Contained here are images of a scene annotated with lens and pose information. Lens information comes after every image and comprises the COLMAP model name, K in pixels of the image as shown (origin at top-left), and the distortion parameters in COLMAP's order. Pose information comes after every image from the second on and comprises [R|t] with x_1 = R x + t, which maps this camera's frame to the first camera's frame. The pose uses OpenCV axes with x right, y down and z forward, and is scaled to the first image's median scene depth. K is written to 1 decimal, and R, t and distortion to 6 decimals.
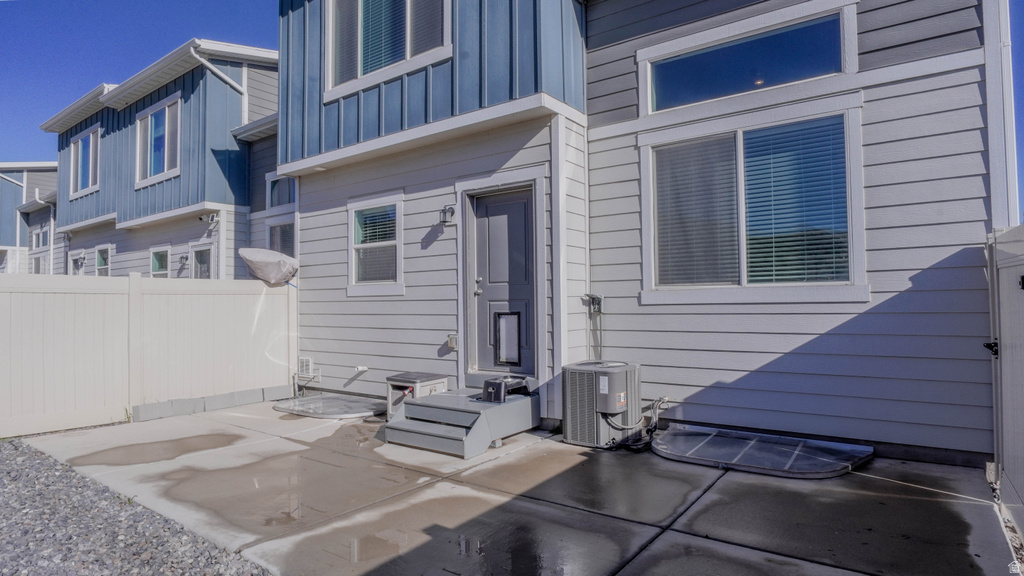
lens RADIAL K [[552.6, 0, 515.0], [0, 552.6, 286.6], [0, 0, 1]] dist [-0.039465, 0.011546]
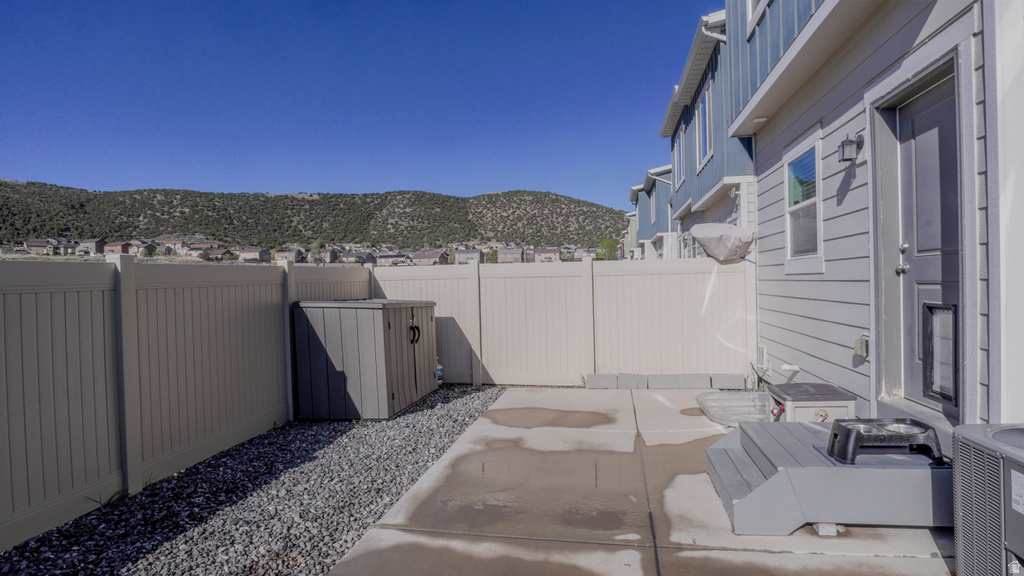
lens RADIAL K [[552.6, 0, 515.0], [0, 552.6, 286.6], [0, 0, 1]] dist [-0.039465, 0.011546]
pose [[0.455443, 0.008999, -0.890220, 0.272319], [0.038426, 0.998818, 0.029756, -0.003740], [0.889435, -0.047760, 0.454559, 0.372536]]
